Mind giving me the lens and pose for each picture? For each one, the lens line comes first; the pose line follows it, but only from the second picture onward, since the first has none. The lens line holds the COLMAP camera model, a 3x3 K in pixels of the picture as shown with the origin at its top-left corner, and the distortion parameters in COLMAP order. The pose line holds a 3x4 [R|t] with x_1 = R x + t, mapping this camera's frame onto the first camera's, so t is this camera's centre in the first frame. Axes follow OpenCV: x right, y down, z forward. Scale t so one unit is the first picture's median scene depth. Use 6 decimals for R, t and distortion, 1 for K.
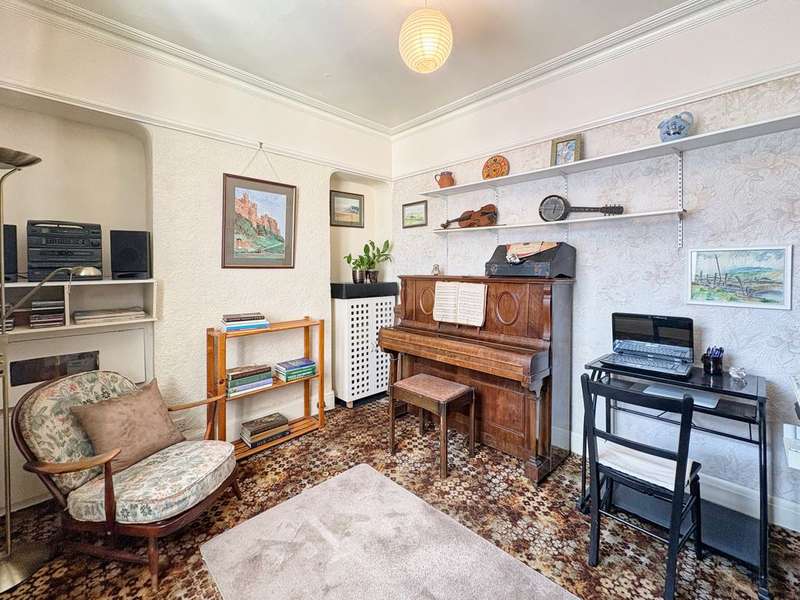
lens RADIAL K [[335.7, 0, 401.0], [0, 335.7, 303.0], [0, 0, 1]] dist [-0.001064, 0.000060]
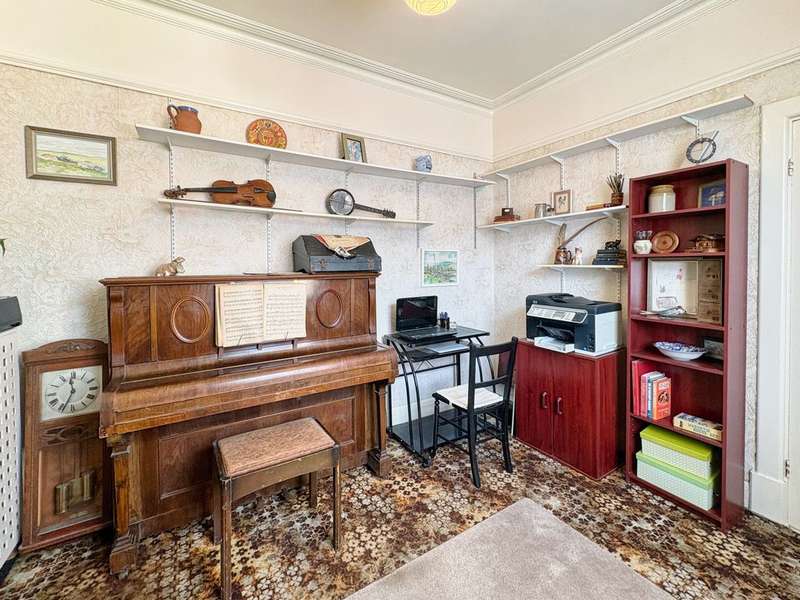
lens RADIAL K [[331.6, 0, 400.0], [0, 331.6, 300.0], [0, 0, 1]] dist [0.059990, -0.025675]
pose [[0.259886, -0.066439, 0.963351, -0.513003], [0.138612, 0.989865, 0.030874, 0.000905], [-0.955639, 0.125508, 0.266462, 0.637844]]
